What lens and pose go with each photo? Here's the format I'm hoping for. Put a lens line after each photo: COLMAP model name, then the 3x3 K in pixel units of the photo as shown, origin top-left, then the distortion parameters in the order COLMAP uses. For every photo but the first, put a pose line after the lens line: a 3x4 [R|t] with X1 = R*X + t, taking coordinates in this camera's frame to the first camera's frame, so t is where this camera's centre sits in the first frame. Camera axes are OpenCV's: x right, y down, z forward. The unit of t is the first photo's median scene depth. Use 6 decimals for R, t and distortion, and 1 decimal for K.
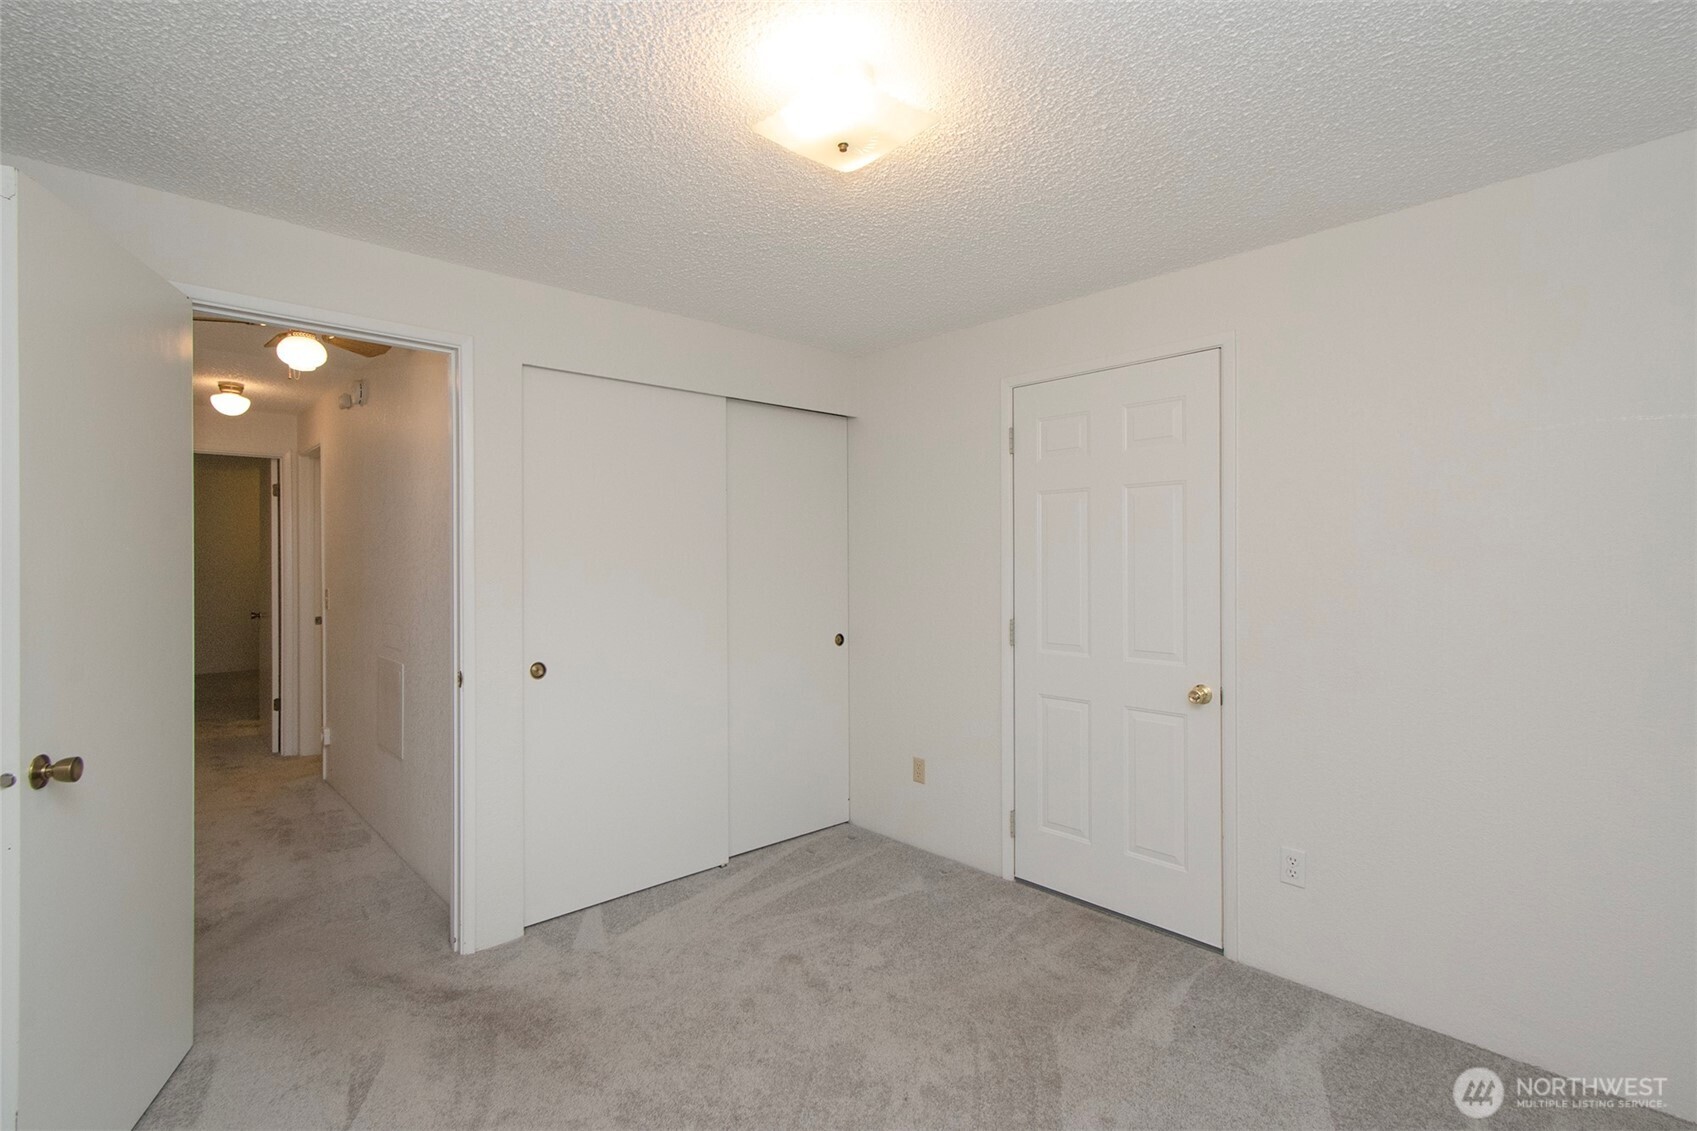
lens RADIAL K [[766.7, 0, 823.5], [0, 766.7, 565.4], [0, 0, 1]] dist [-0.000163, -0.000259]
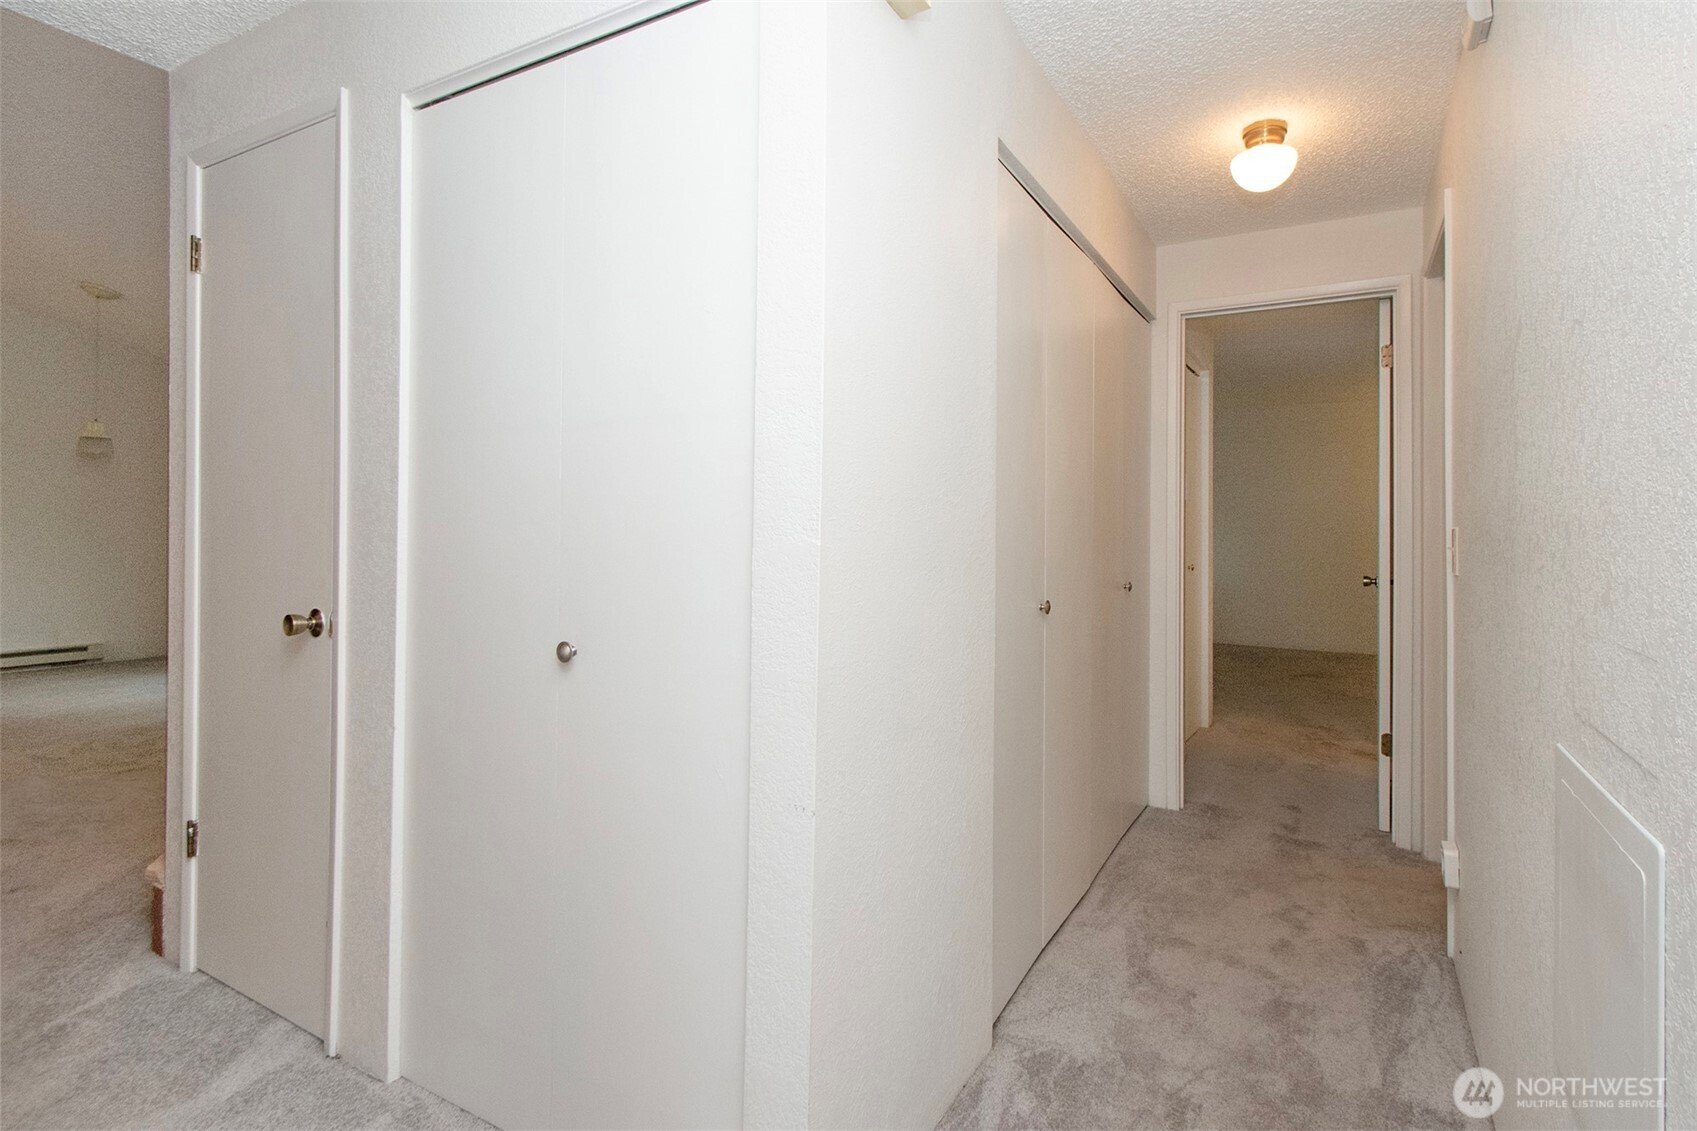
lens RADIAL K [[842.9, 0, 847.9], [0, 842.9, 518.4], [0, 0, 1]] dist [0.001489, 0.000384]
pose [[0.296265, -0.000611, -0.955106, -0.251403], [-0.013576, 0.999896, -0.004851, 0.026628], [0.955009, 0.014404, 0.296226, 0.455706]]
